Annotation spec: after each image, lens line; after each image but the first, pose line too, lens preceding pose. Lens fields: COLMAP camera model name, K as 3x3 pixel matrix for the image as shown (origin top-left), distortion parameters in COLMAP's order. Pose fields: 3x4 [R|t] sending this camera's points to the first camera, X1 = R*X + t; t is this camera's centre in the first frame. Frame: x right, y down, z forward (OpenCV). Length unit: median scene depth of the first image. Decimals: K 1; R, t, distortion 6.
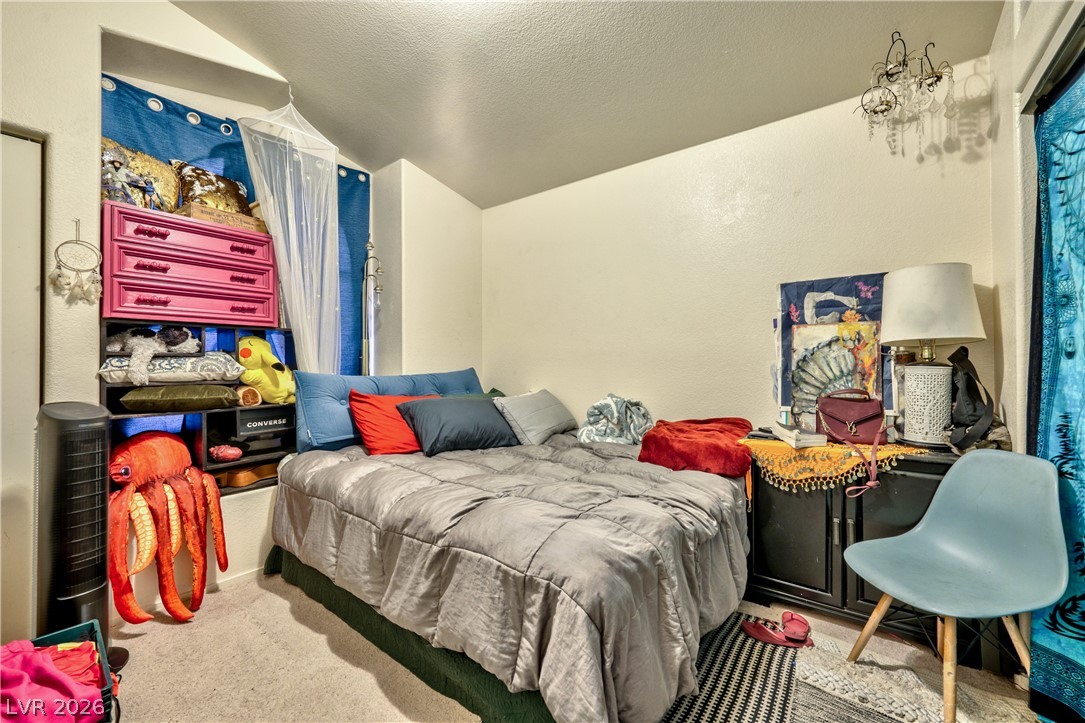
lens RADIAL K [[429.3, 0, 539.8], [0, 429.3, 359.2], [0, 0, 1]] dist [-0.016097, 0.006741]
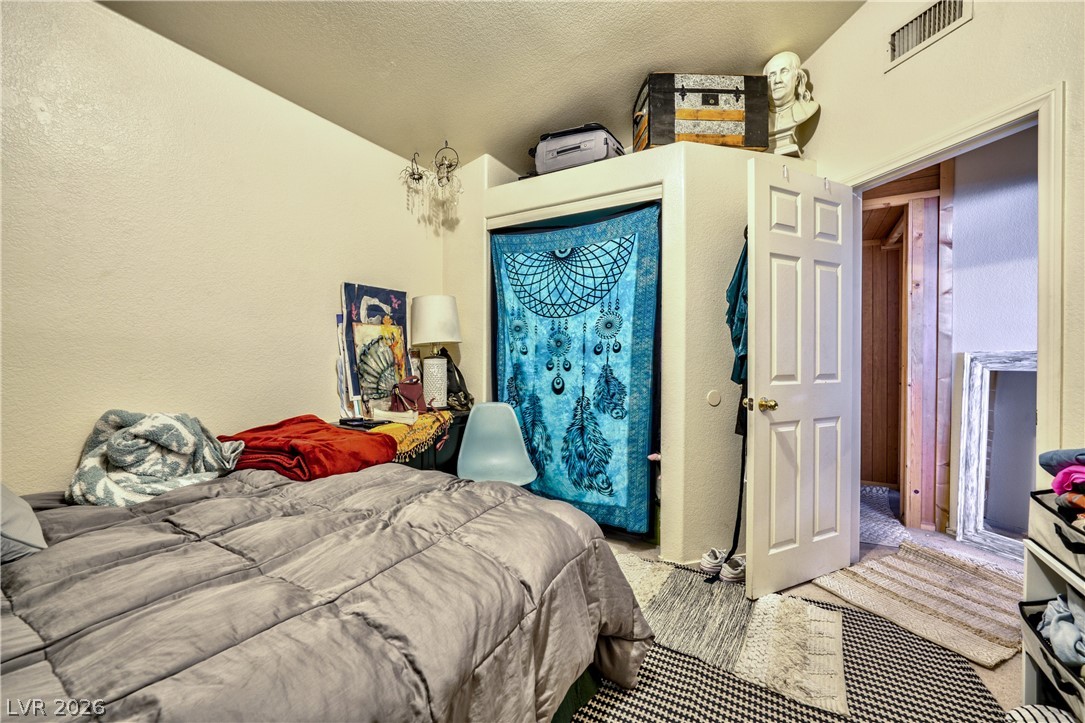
lens RADIAL K [[429.3, 0, 539.8], [0, 429.3, 359.2], [0, 0, 1]] dist [-0.016097, 0.006741]
pose [[-0.116355, -0.001426, 0.993207, -0.594753], [-0.005744, 0.999983, 0.000763, 0.012620], [-0.993191, -0.005616, -0.116361, 0.678631]]
